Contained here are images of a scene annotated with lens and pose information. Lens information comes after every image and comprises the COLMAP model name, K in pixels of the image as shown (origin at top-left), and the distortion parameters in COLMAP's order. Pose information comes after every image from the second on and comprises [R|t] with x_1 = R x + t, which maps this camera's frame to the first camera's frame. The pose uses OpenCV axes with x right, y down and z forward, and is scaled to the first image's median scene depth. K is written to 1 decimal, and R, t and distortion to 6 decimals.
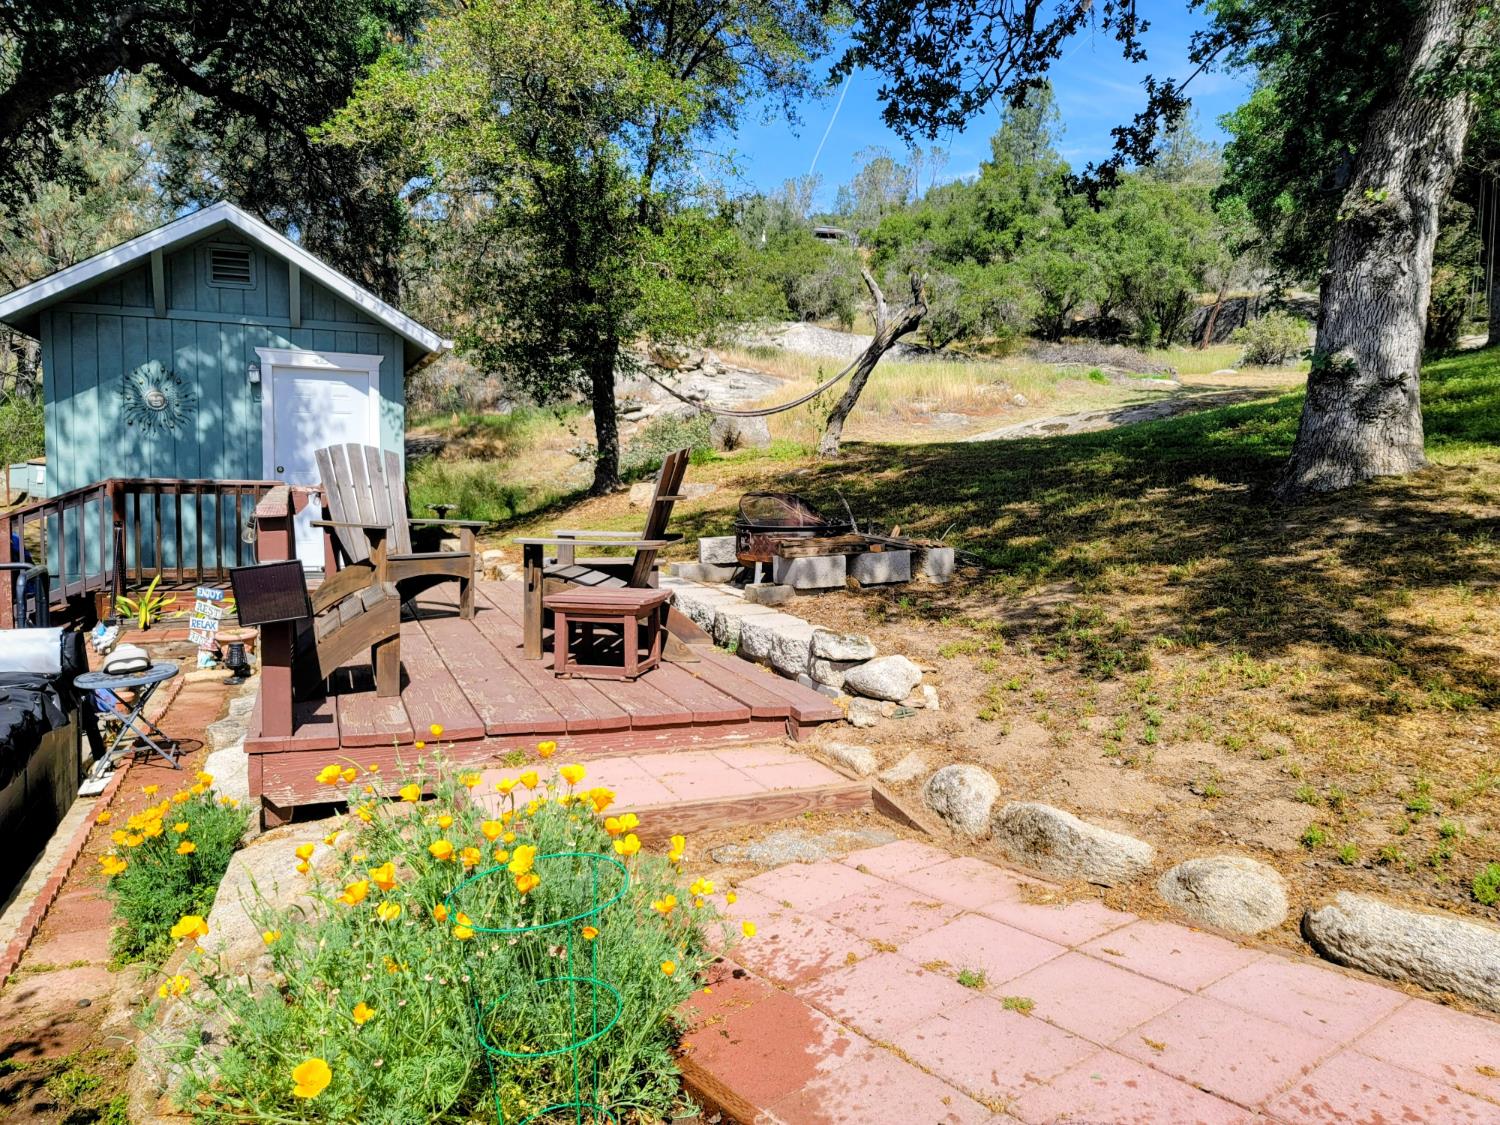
lens RADIAL K [[1138.4, 0, 787.1], [0, 1138.4, 552.4], [0, 0, 1]] dist [0.055115, -0.004533]
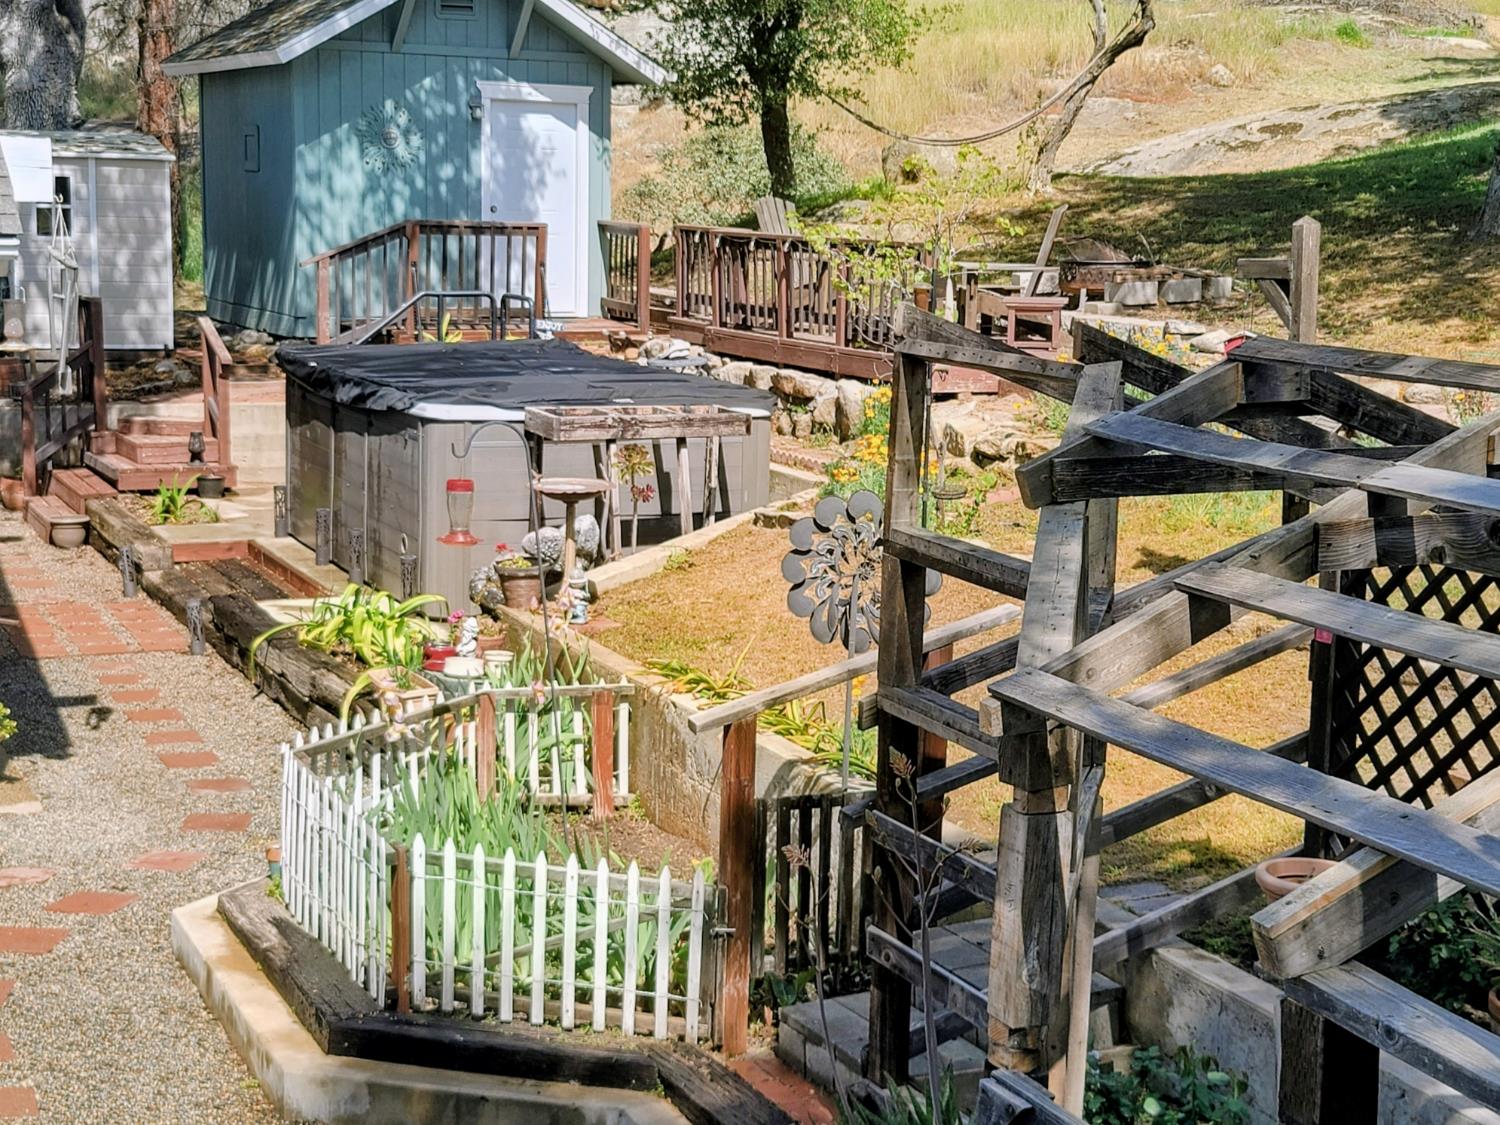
lens RADIAL K [[2467.9, 0, 813.9], [0, 2467.9, 564.0], [0, 0, 1]] dist [0.174609, -0.101607]
pose [[0.998483, -0.004913, 0.054844, -0.313431], [0.000497, 0.996775, 0.080247, 0.060833], [-0.055062, -0.080098, 0.995265, -1.183870]]
